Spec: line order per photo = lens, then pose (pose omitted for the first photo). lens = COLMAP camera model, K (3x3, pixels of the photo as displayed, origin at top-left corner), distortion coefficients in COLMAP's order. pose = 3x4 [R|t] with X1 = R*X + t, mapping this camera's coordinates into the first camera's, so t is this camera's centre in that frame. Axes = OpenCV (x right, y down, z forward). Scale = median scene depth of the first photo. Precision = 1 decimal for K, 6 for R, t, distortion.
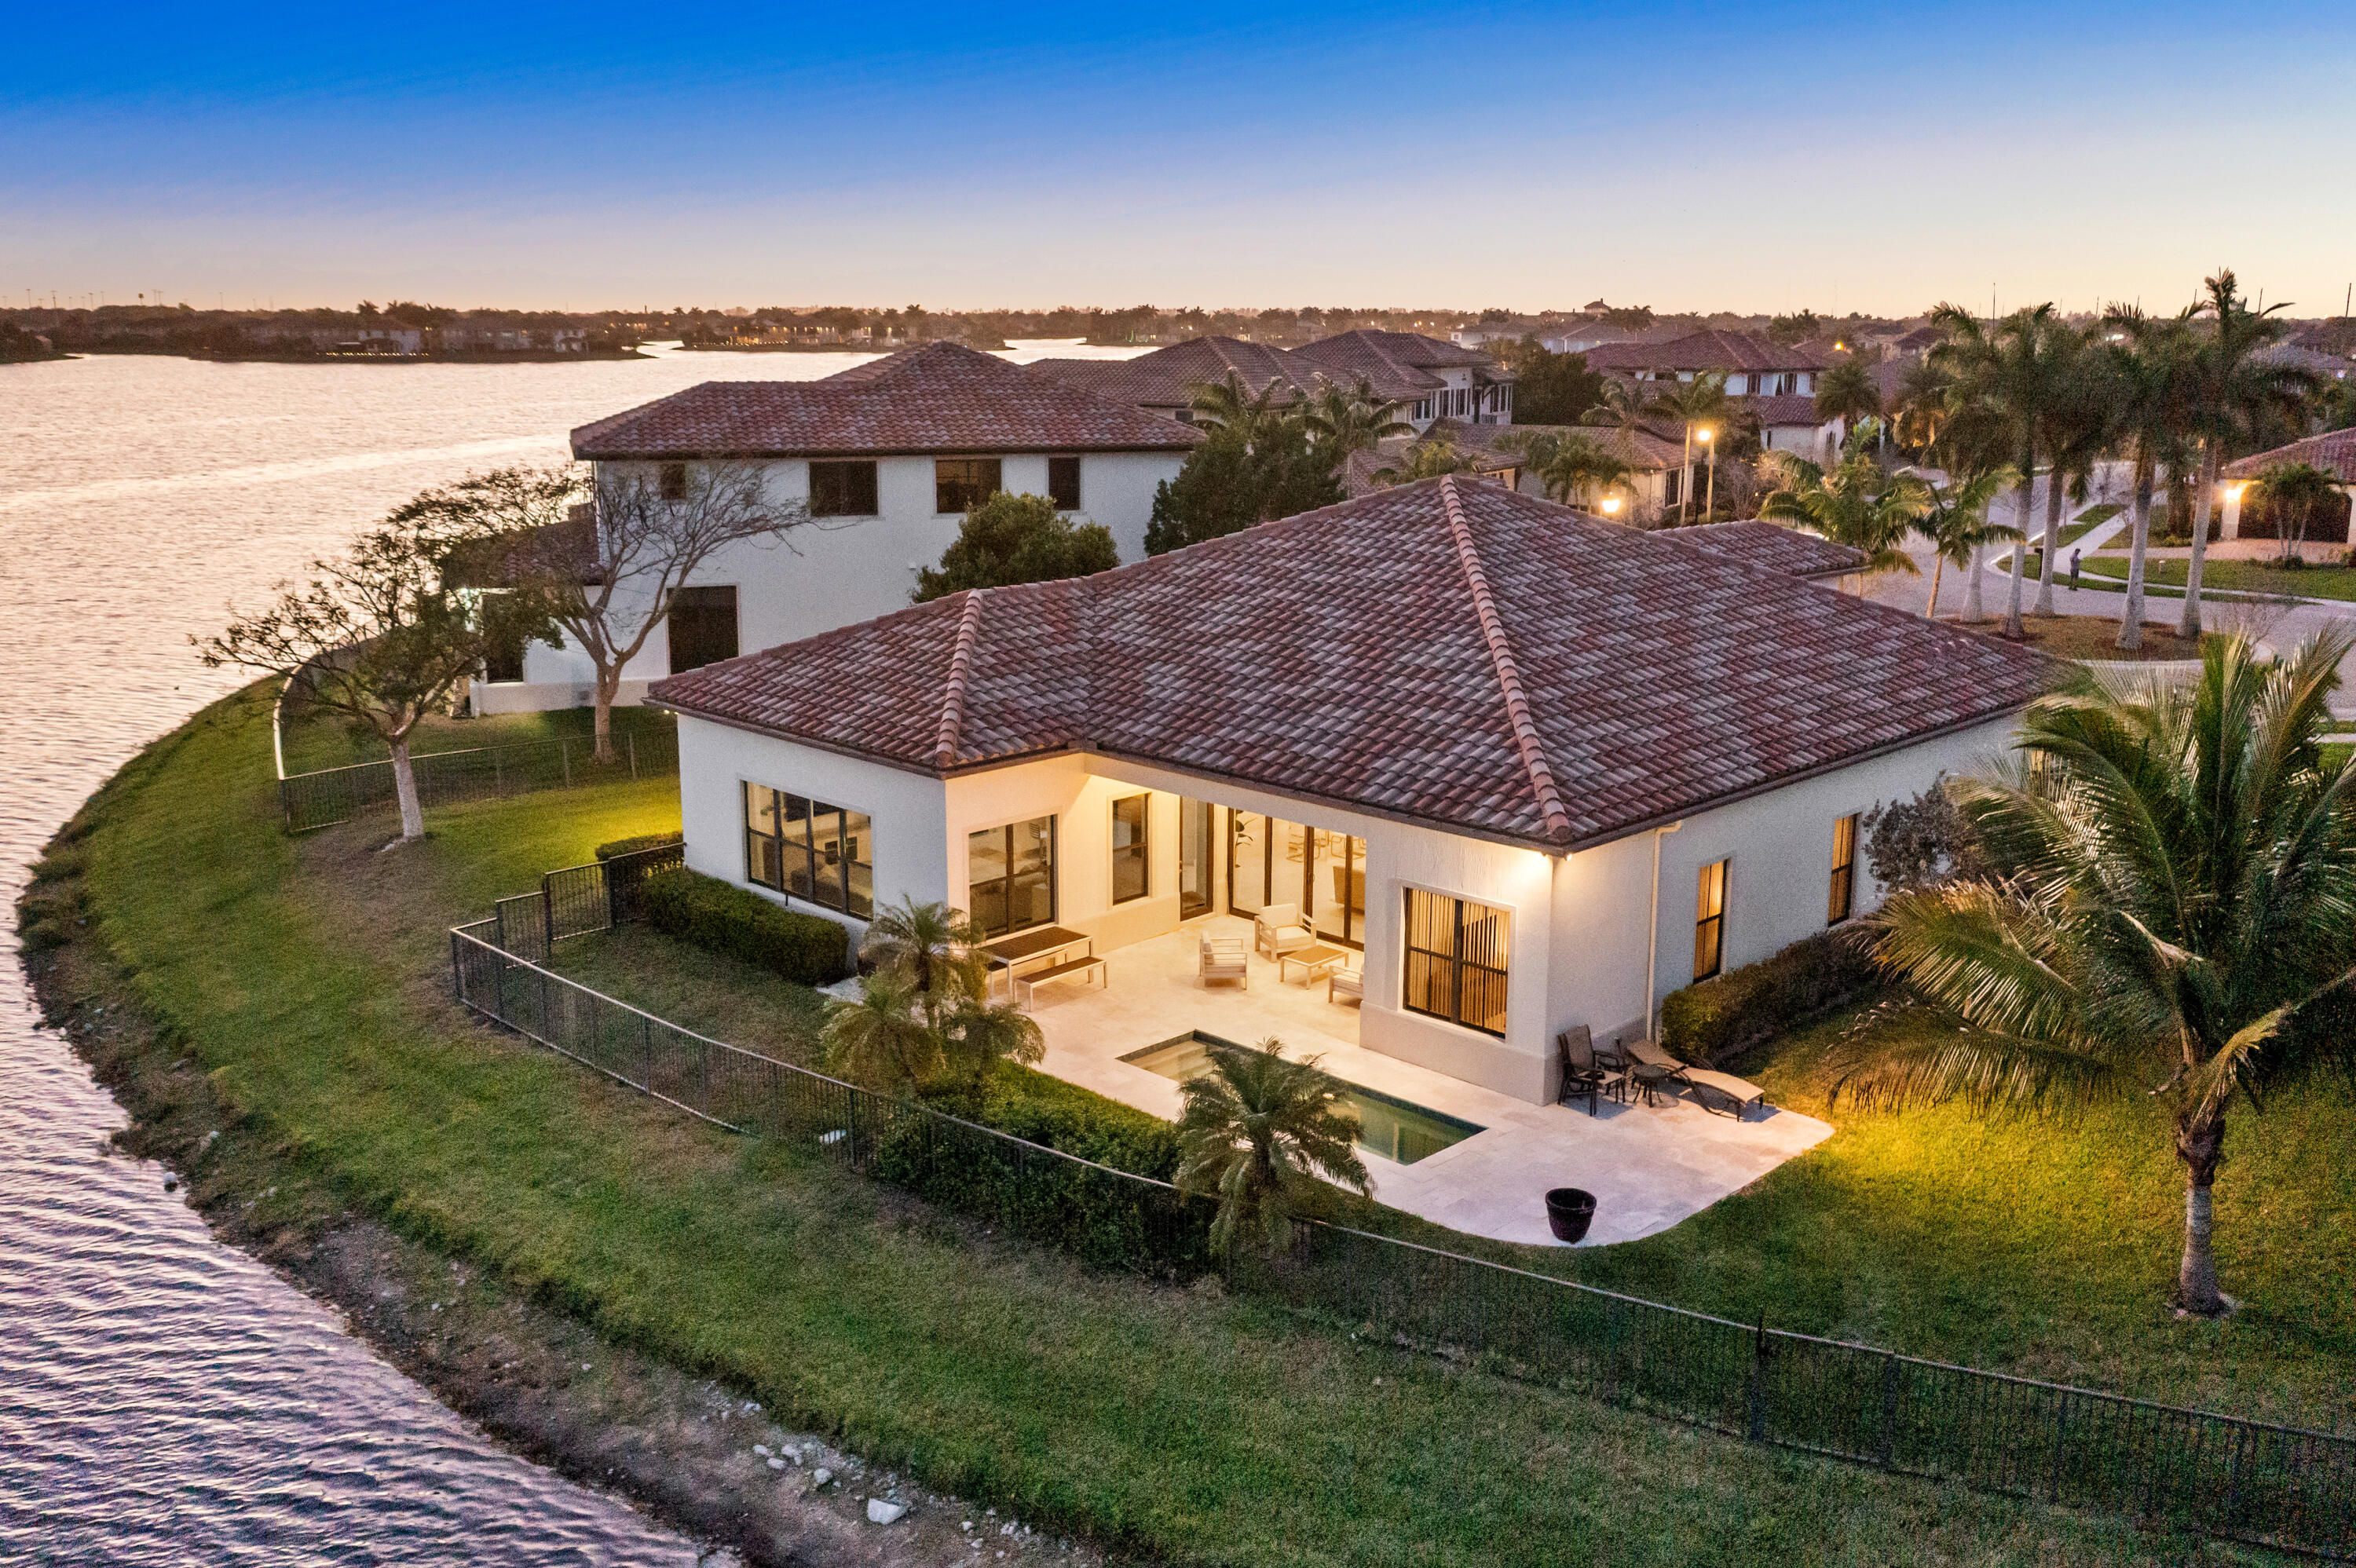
lens RADIAL K [[2005.4, 0, 1164.0], [0, 2005.4, 767.6], [0, 0, 1]] dist [-0.010968, 0.000040]
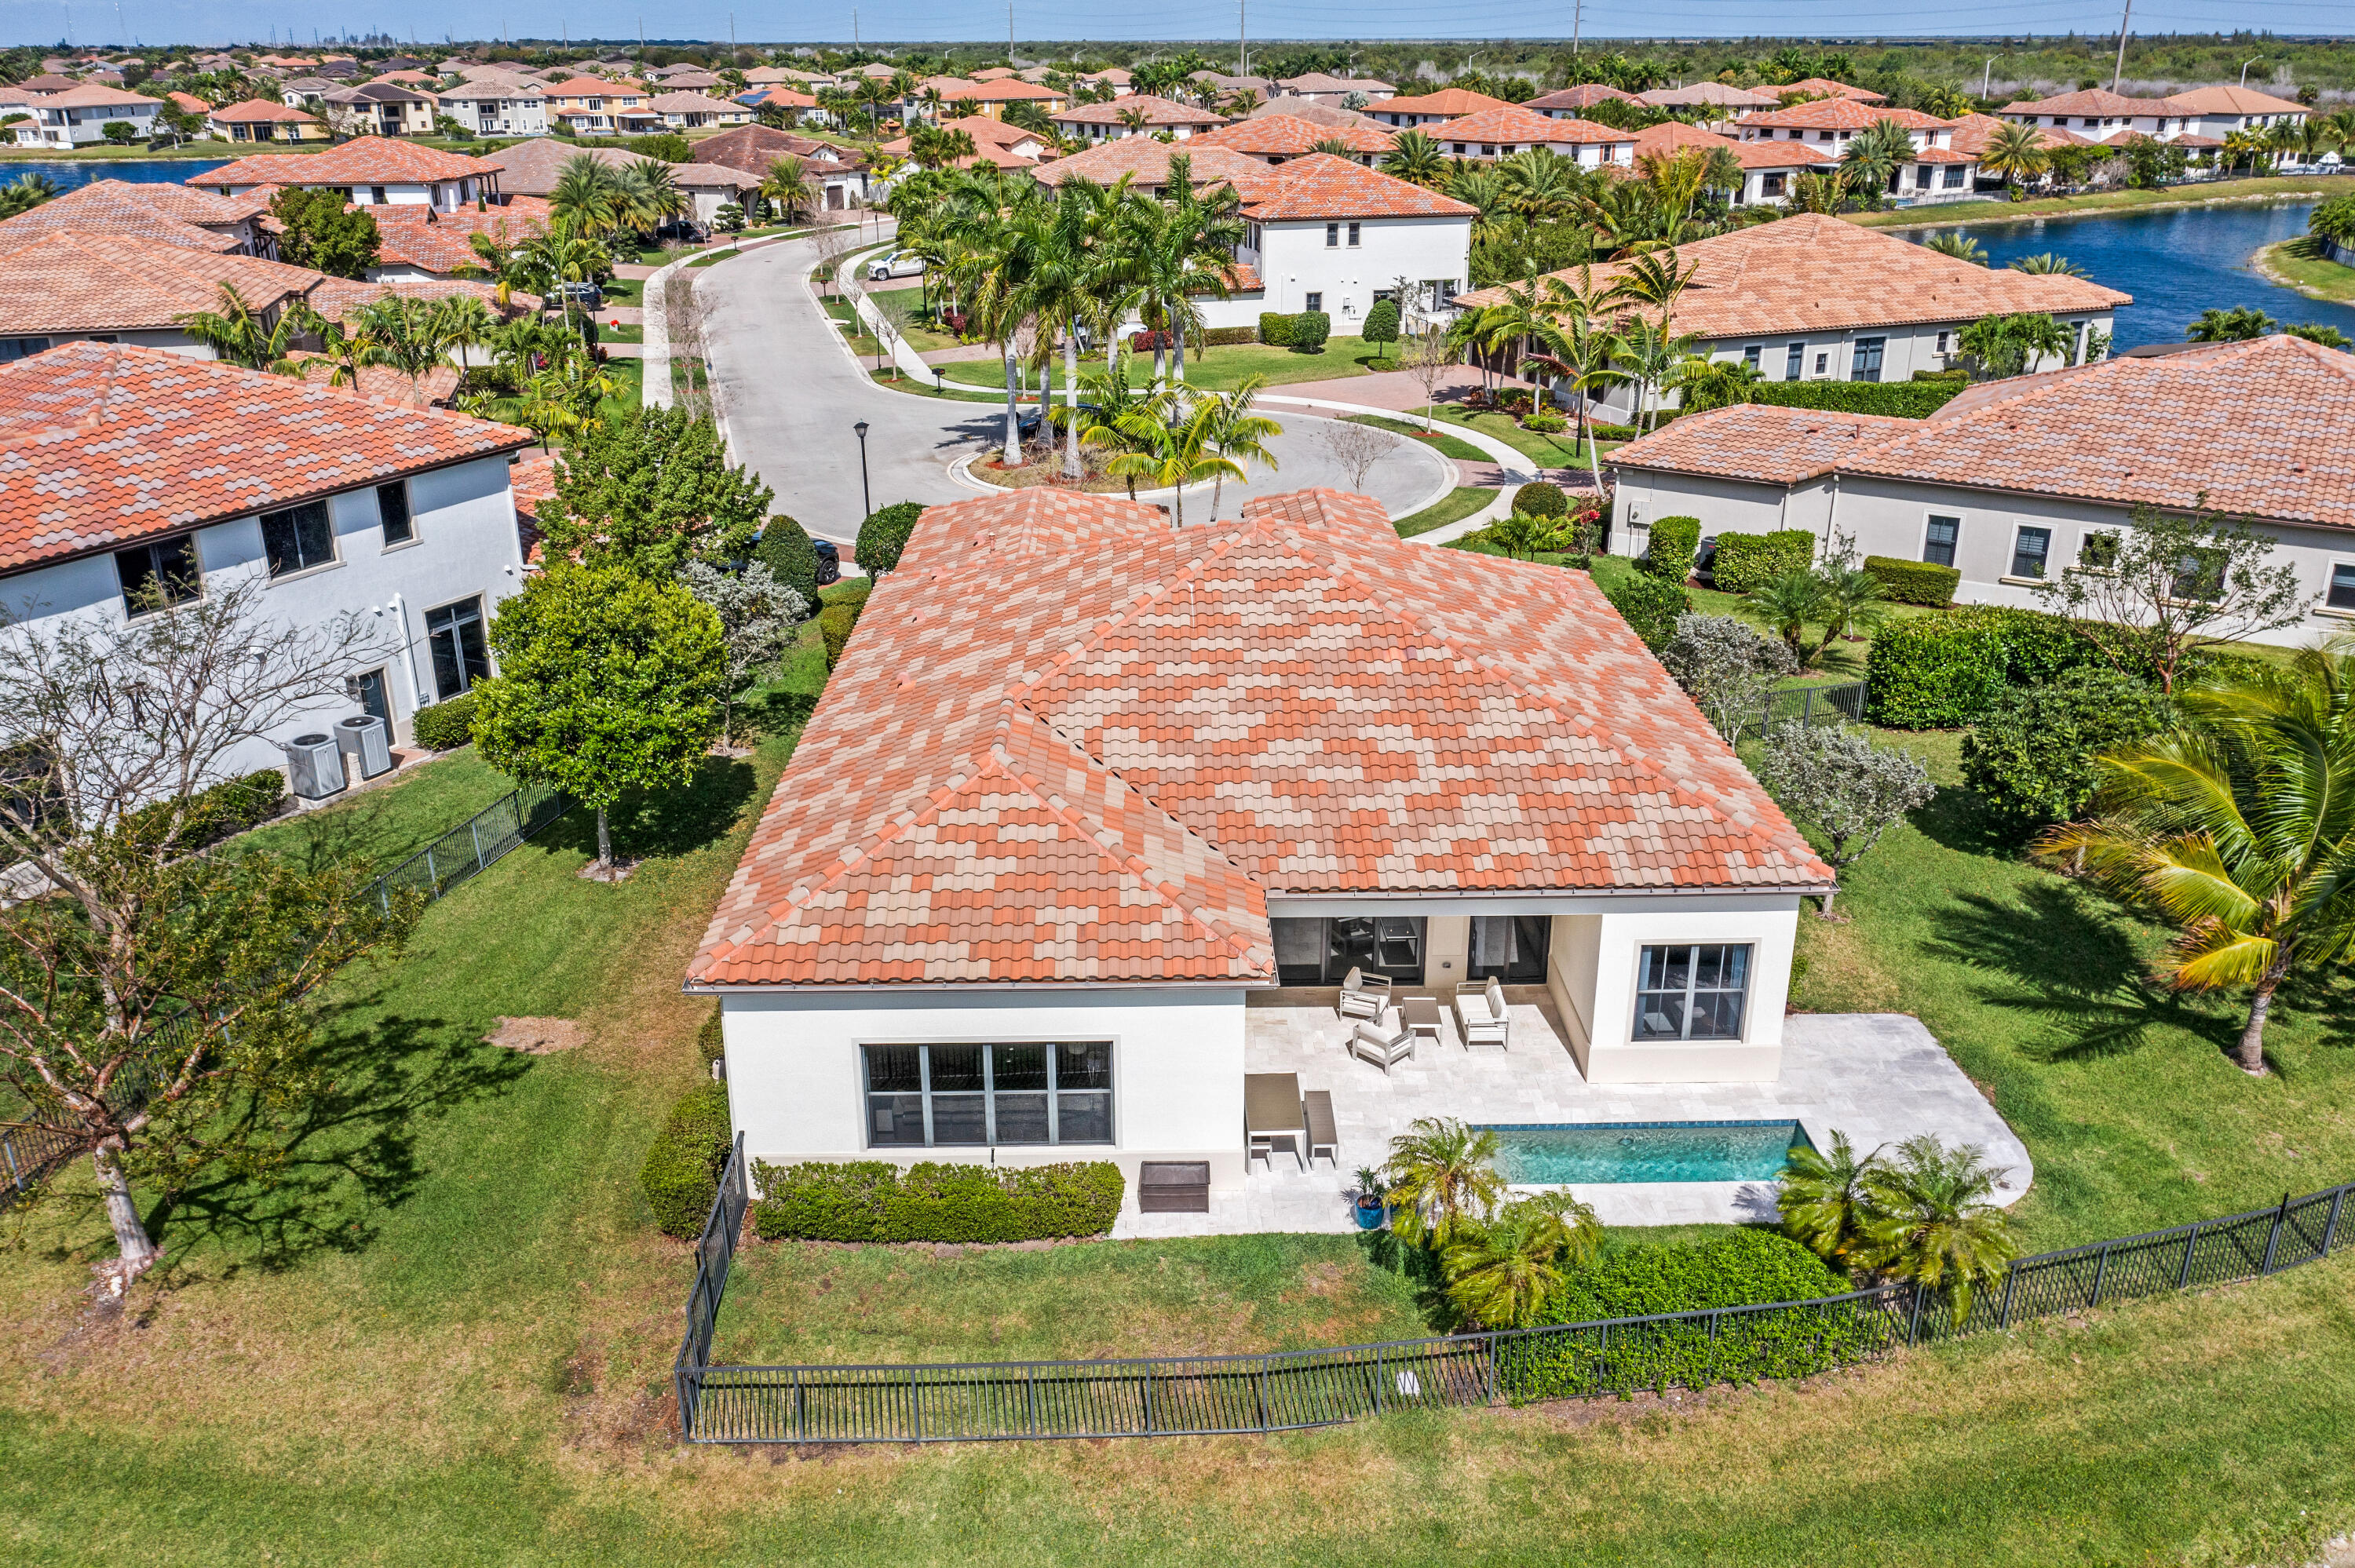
lens RADIAL K [[1828.9, 0, 1166.0], [0, 1828.9, 788.1], [0, 0, 1]] dist [-0.006858, 0.004577]
pose [[0.702944, -0.276053, 0.655488, -0.589983], [0.165228, 0.959774, 0.227011, -0.248841], [-0.691788, -0.051271, 0.720279, 0.354816]]
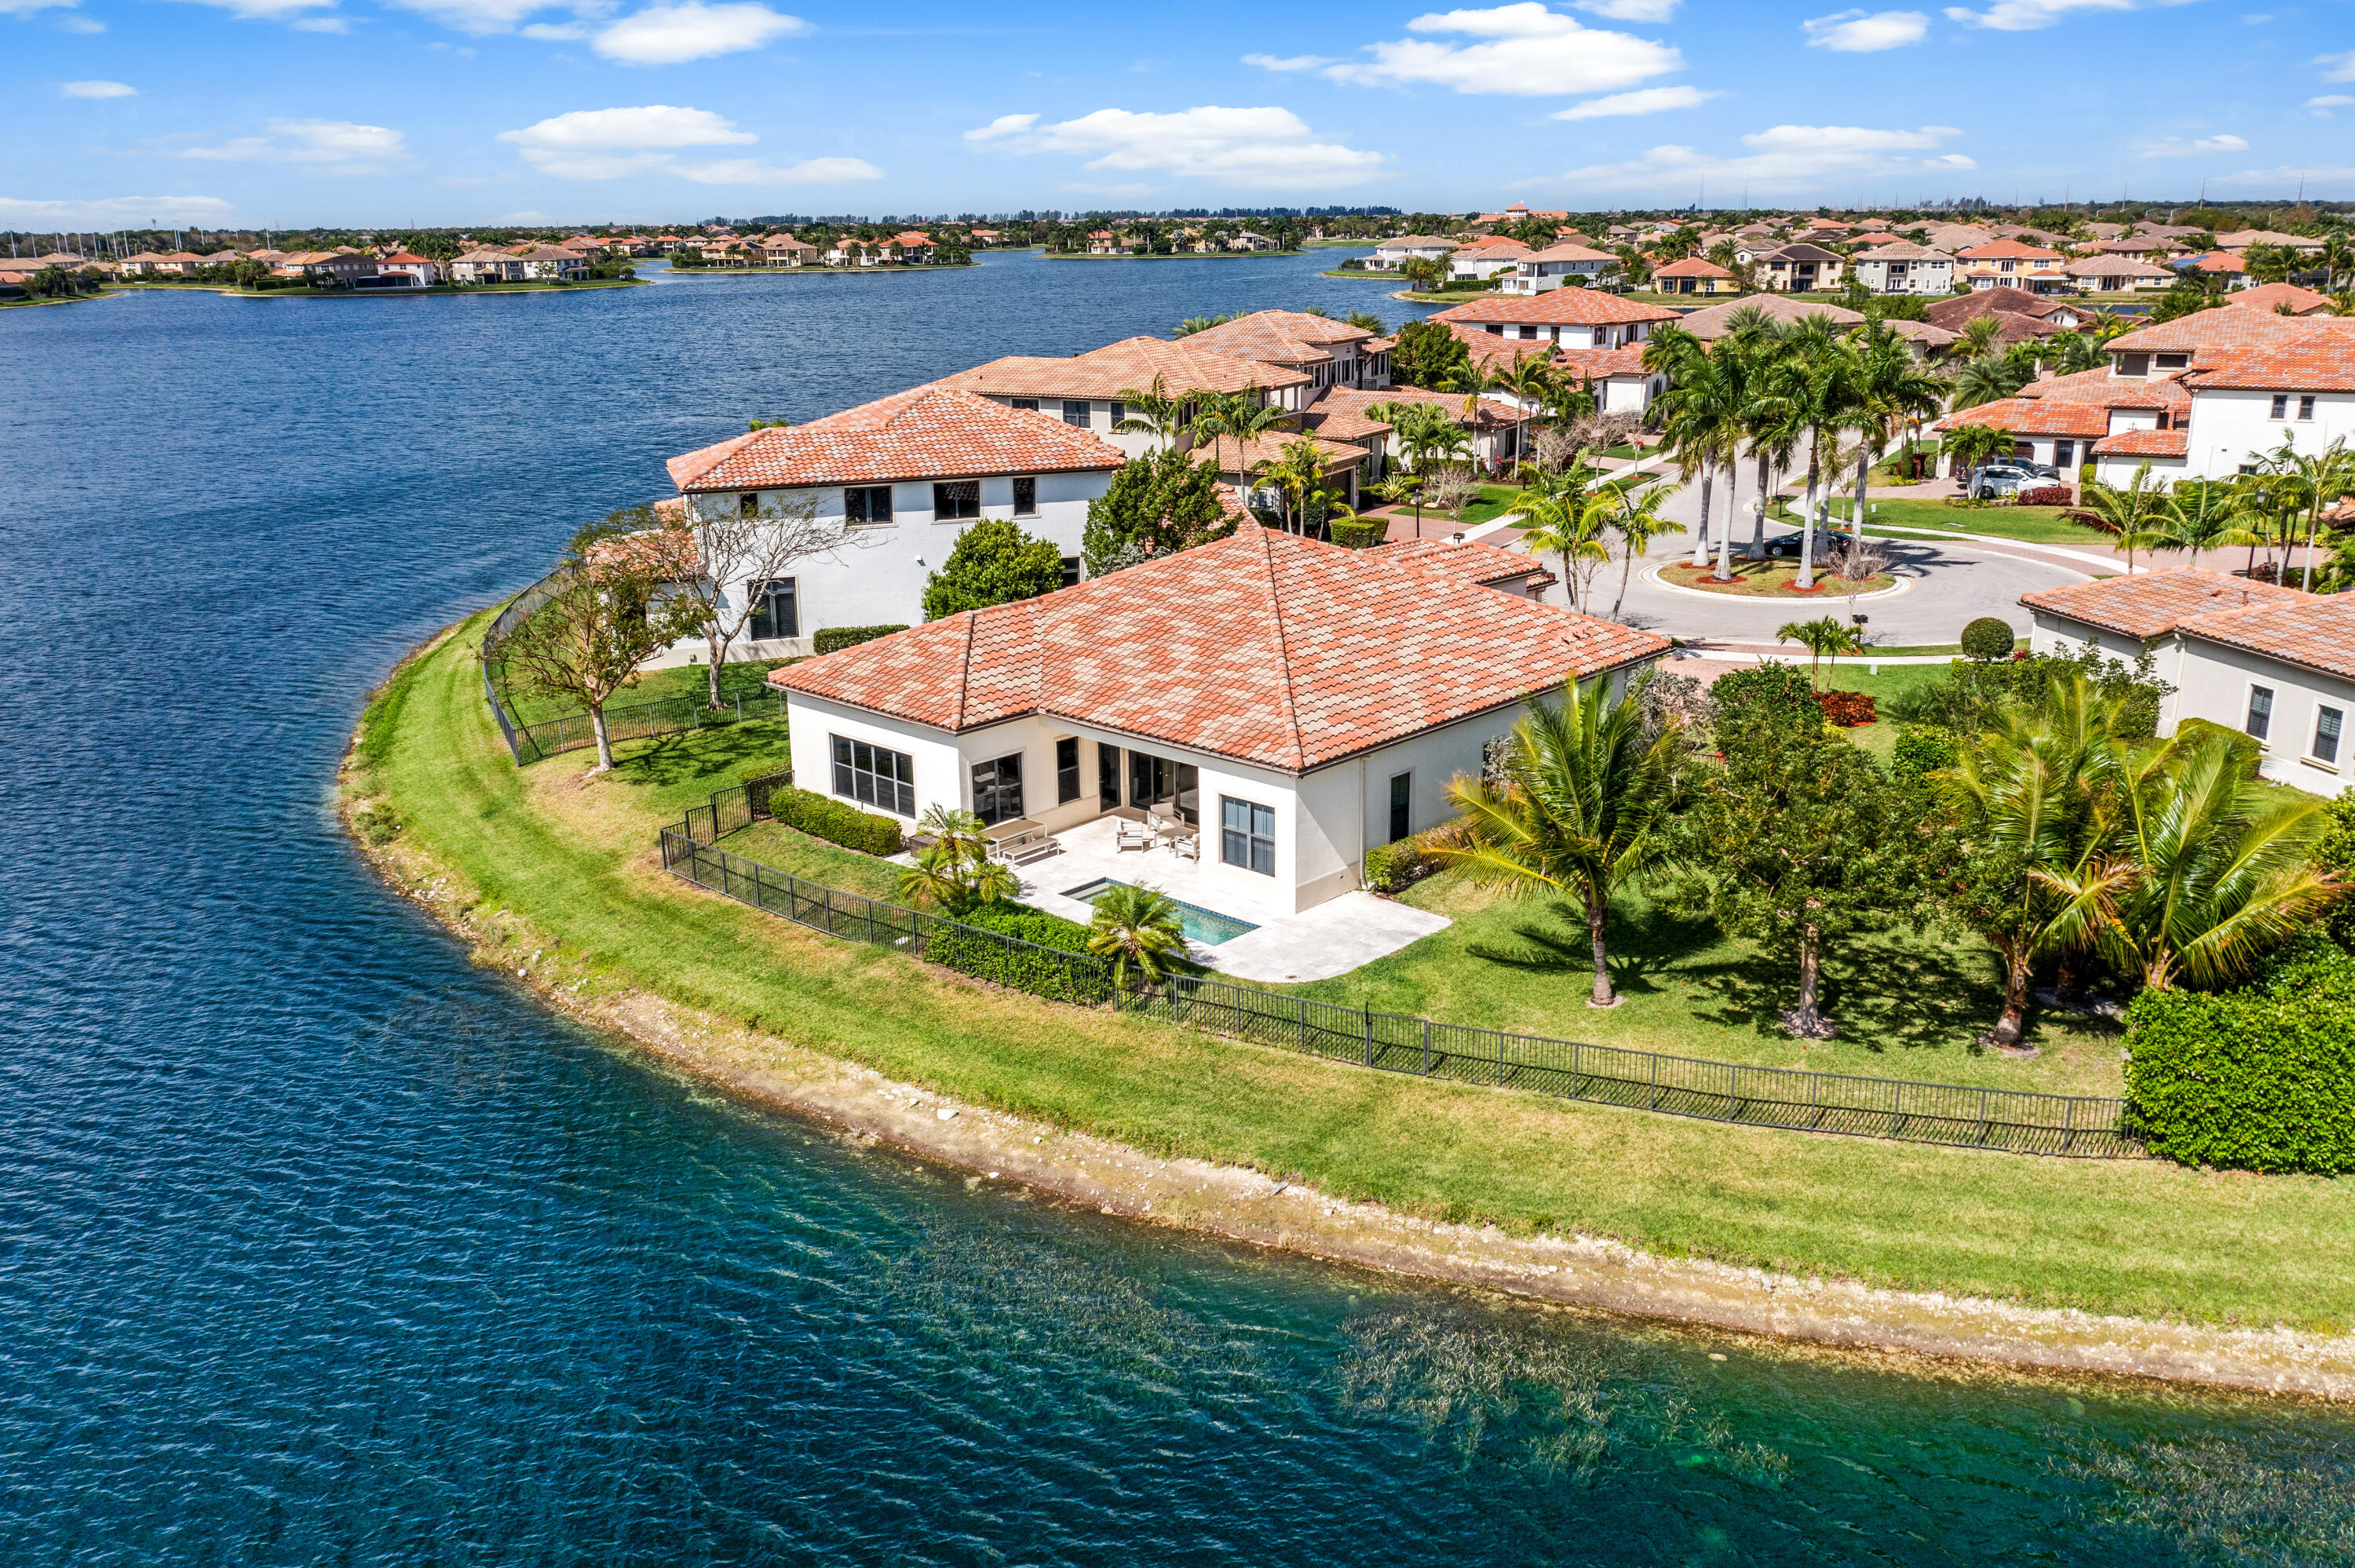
lens RADIAL K [[1828.9, 0, 1166.0], [0, 1828.9, 788.1], [0, 0, 1]] dist [-0.006858, 0.004577]
pose [[0.999540, -0.023504, 0.019169, 0.033467], [0.021934, 0.996683, 0.078375, -0.058873], [-0.020948, -0.077918, 0.996740, -0.491665]]
